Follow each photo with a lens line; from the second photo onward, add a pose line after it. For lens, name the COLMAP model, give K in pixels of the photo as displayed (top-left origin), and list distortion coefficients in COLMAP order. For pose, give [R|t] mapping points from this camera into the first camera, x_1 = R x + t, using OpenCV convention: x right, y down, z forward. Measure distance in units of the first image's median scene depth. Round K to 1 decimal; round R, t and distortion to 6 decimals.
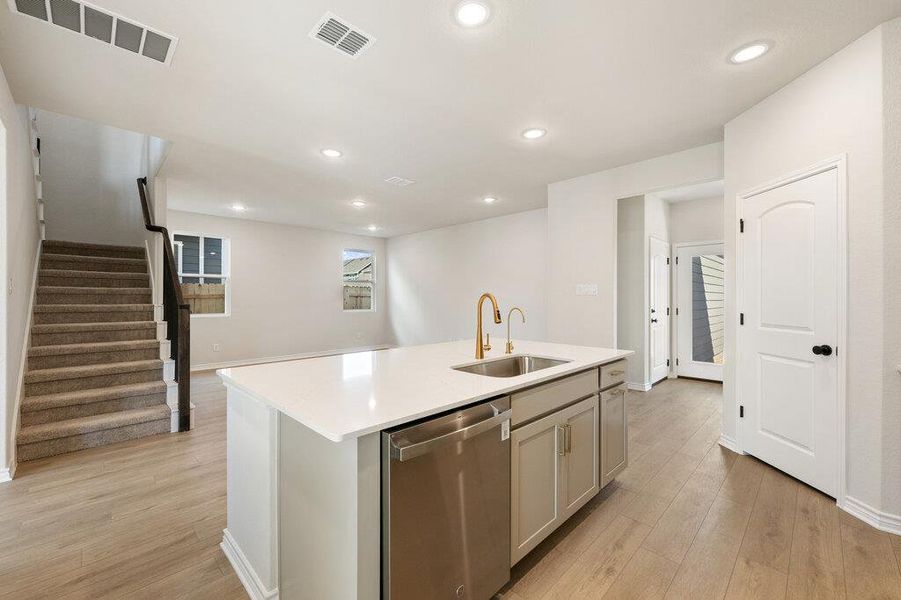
lens RADIAL K [[370.3, 0, 450.5], [0, 370.3, 300.0], [0, 0, 1]] dist [-0.000886, -0.000251]
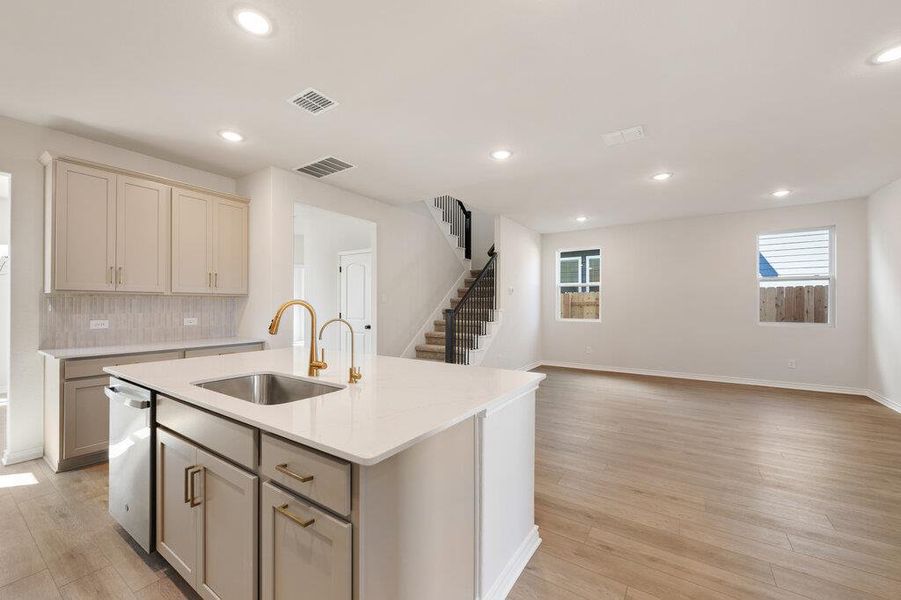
lens RADIAL K [[357.6, 0, 450.9], [0, 357.6, 306.9], [0, 0, 1]] dist [-0.000975, -0.000024]
pose [[0.195272, 0.006666, -0.980727, 0.335796], [-0.005889, 0.999967, 0.005624, -0.002541], [0.980732, 0.004678, 0.195304, 0.403983]]
